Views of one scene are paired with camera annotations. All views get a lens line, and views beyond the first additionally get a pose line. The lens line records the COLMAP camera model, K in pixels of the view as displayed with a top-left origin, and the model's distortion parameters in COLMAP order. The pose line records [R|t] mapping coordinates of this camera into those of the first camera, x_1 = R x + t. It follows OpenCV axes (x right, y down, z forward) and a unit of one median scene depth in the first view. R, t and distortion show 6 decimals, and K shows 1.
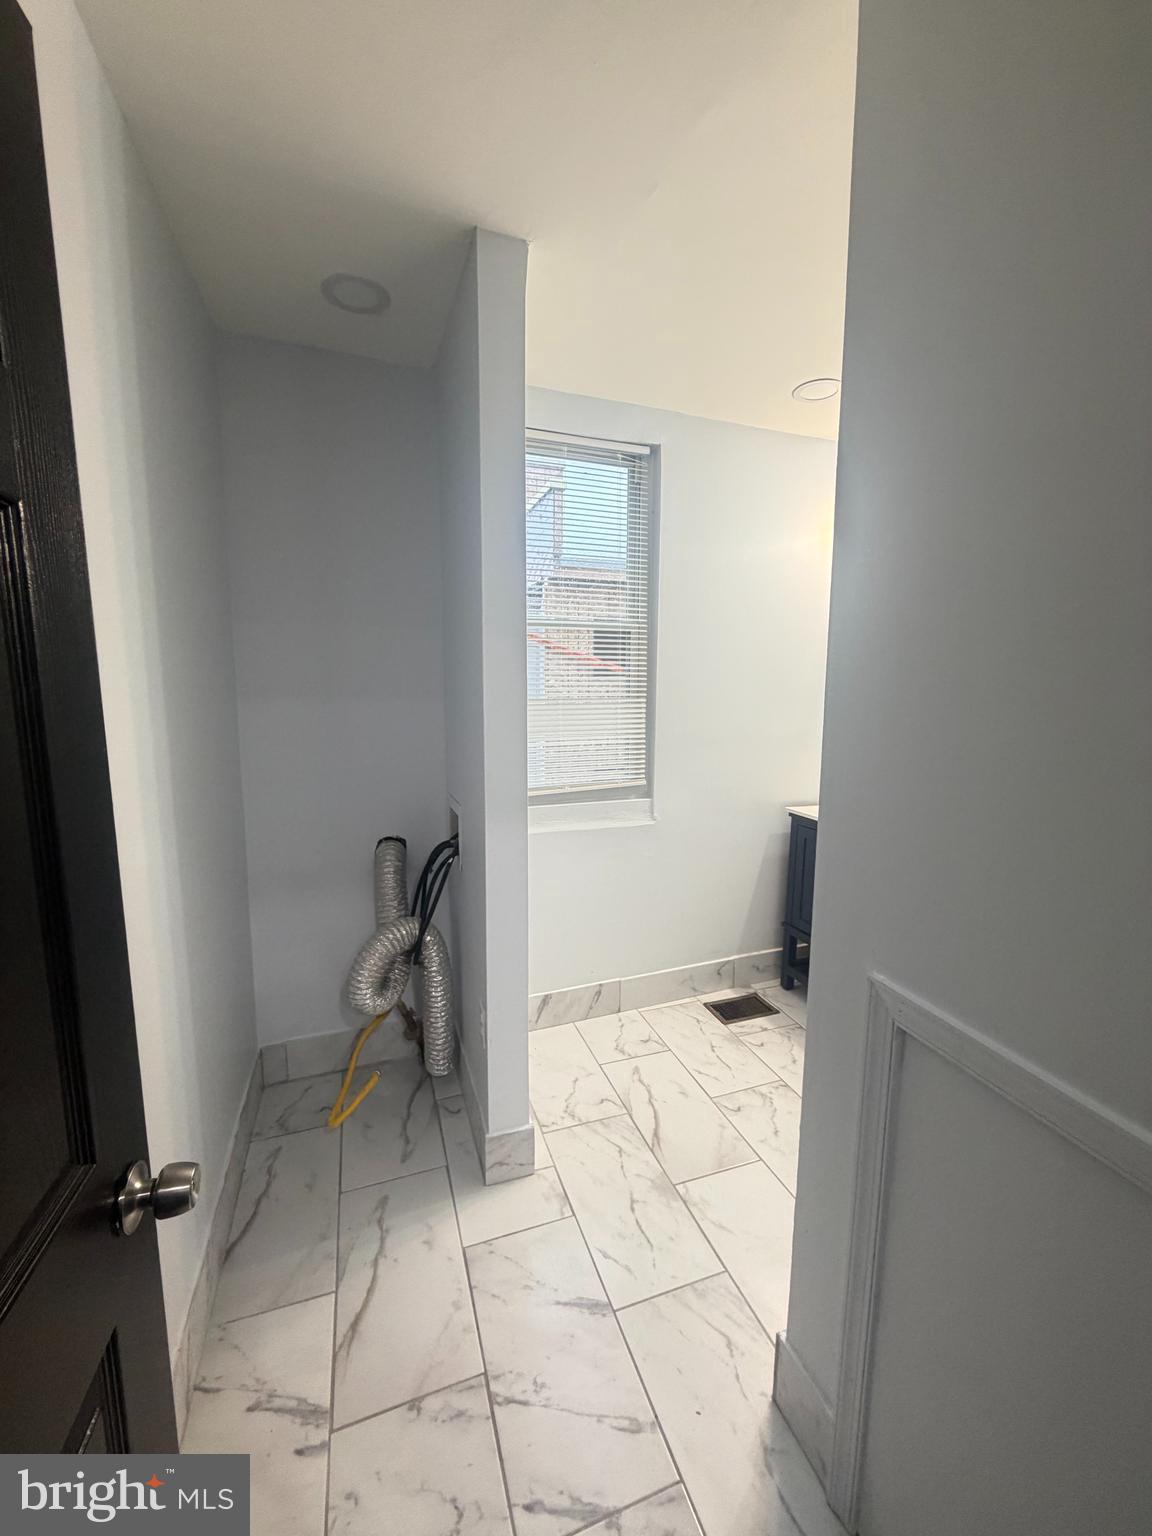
lens RADIAL K [[609.7, 0, 576.6], [0, 609.7, 760.9], [0, 0, 1]] dist [-0.002173, 0.000174]
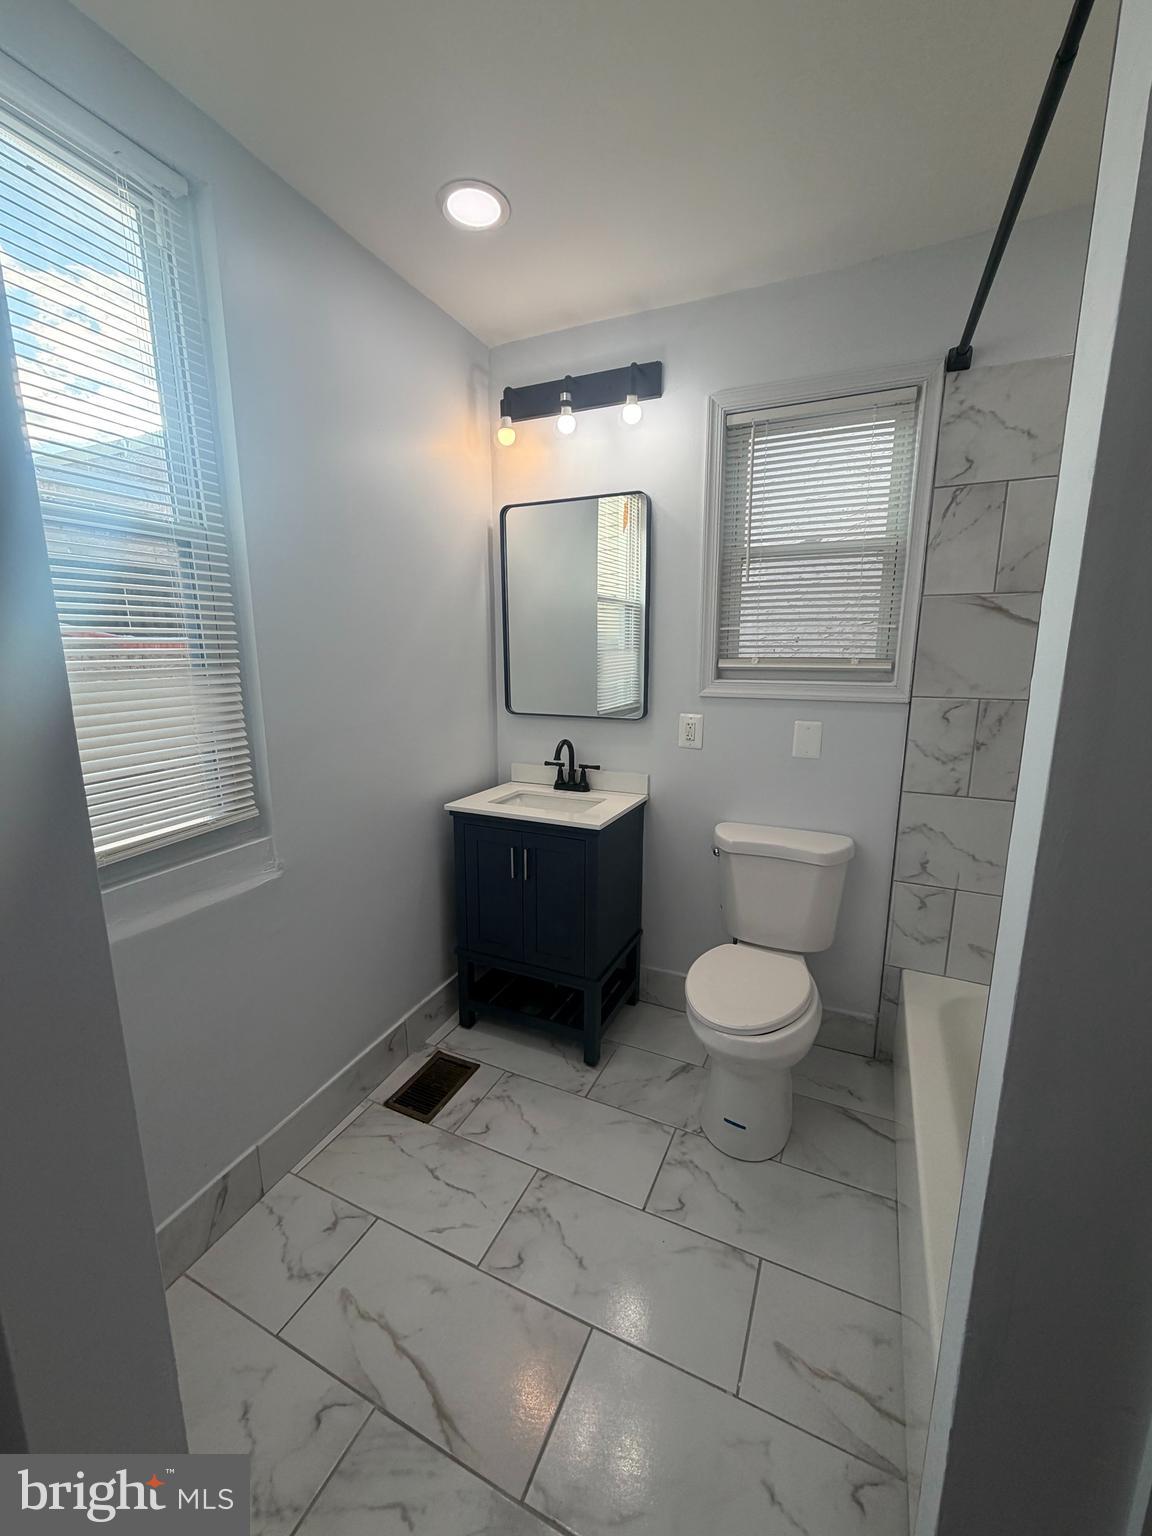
lens RADIAL K [[609.7, 0, 576.6], [0, 609.7, 760.9], [0, 0, 1]] dist [-0.002173, 0.000174]
pose [[0.696142, -0.137973, 0.704521, -0.079810], [0.091994, 0.990412, 0.103062, -0.045454], [-0.711986, -0.006934, 0.702159, 0.374267]]
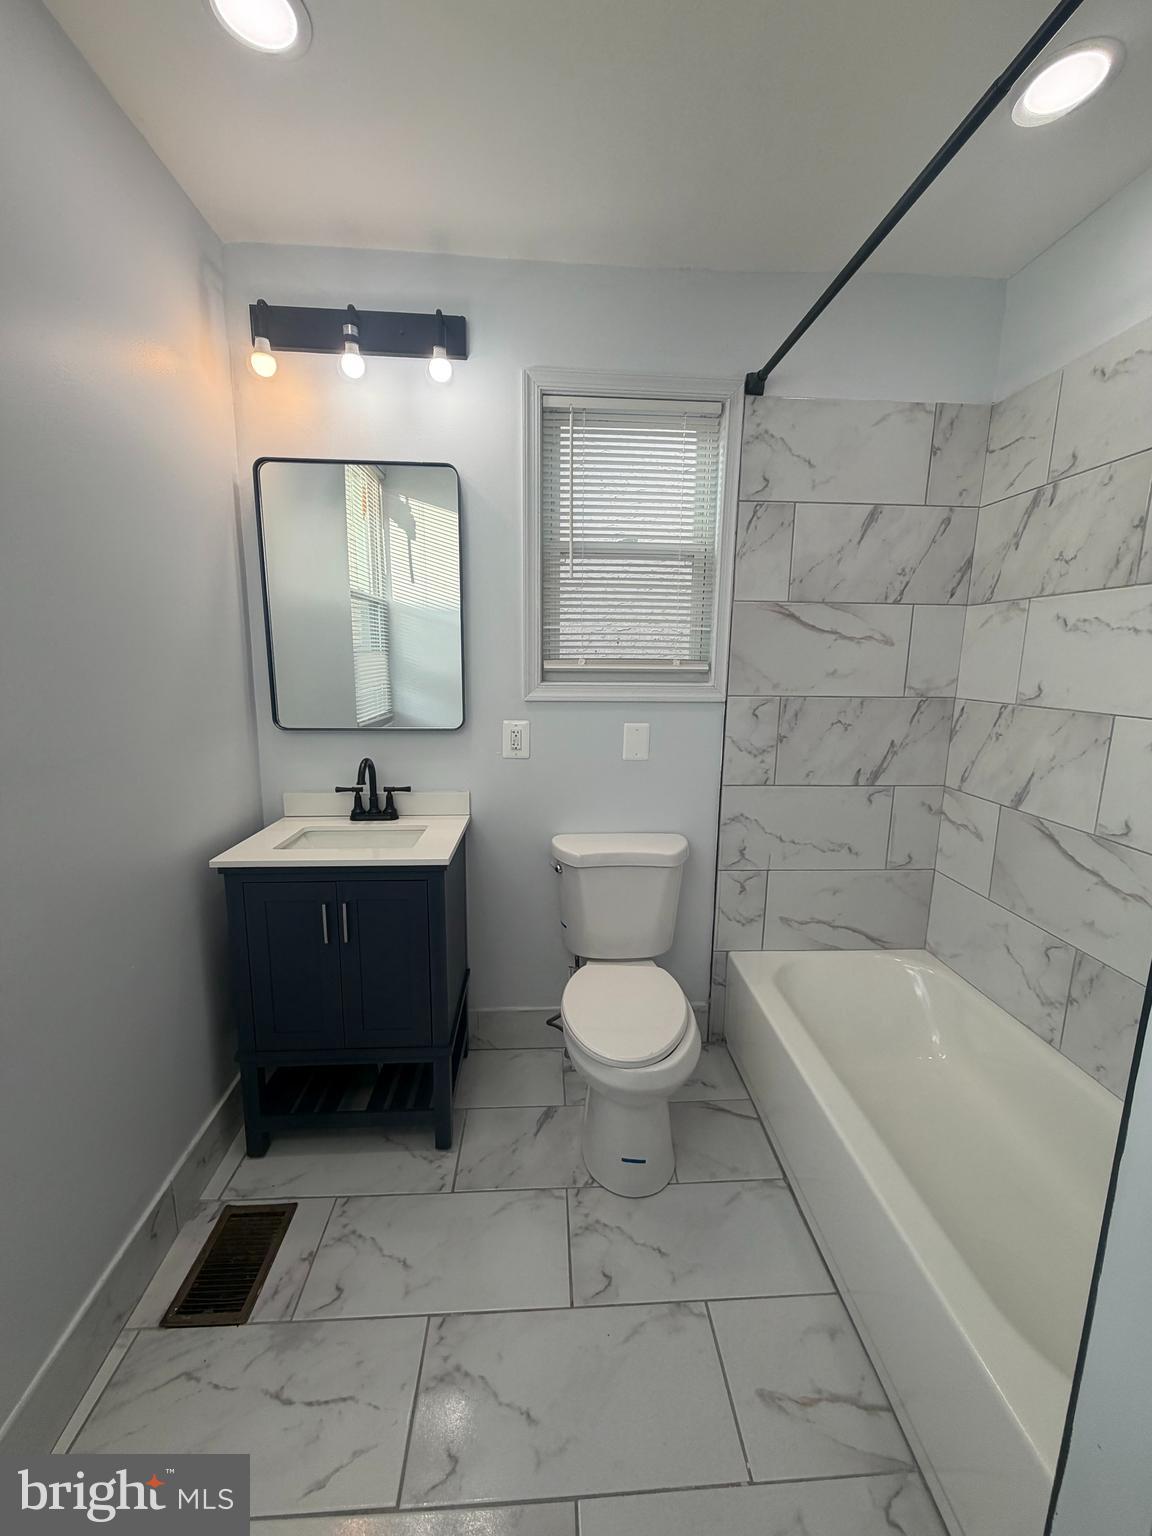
lens RADIAL K [[609.7, 0, 576.6], [0, 609.7, 760.9], [0, 0, 1]] dist [-0.002173, 0.000174]
pose [[0.271404, -0.166115, 0.948022, -0.076715], [0.107874, 0.984037, 0.141543, -0.058433], [-0.956401, 0.063852, 0.284991, 0.567393]]
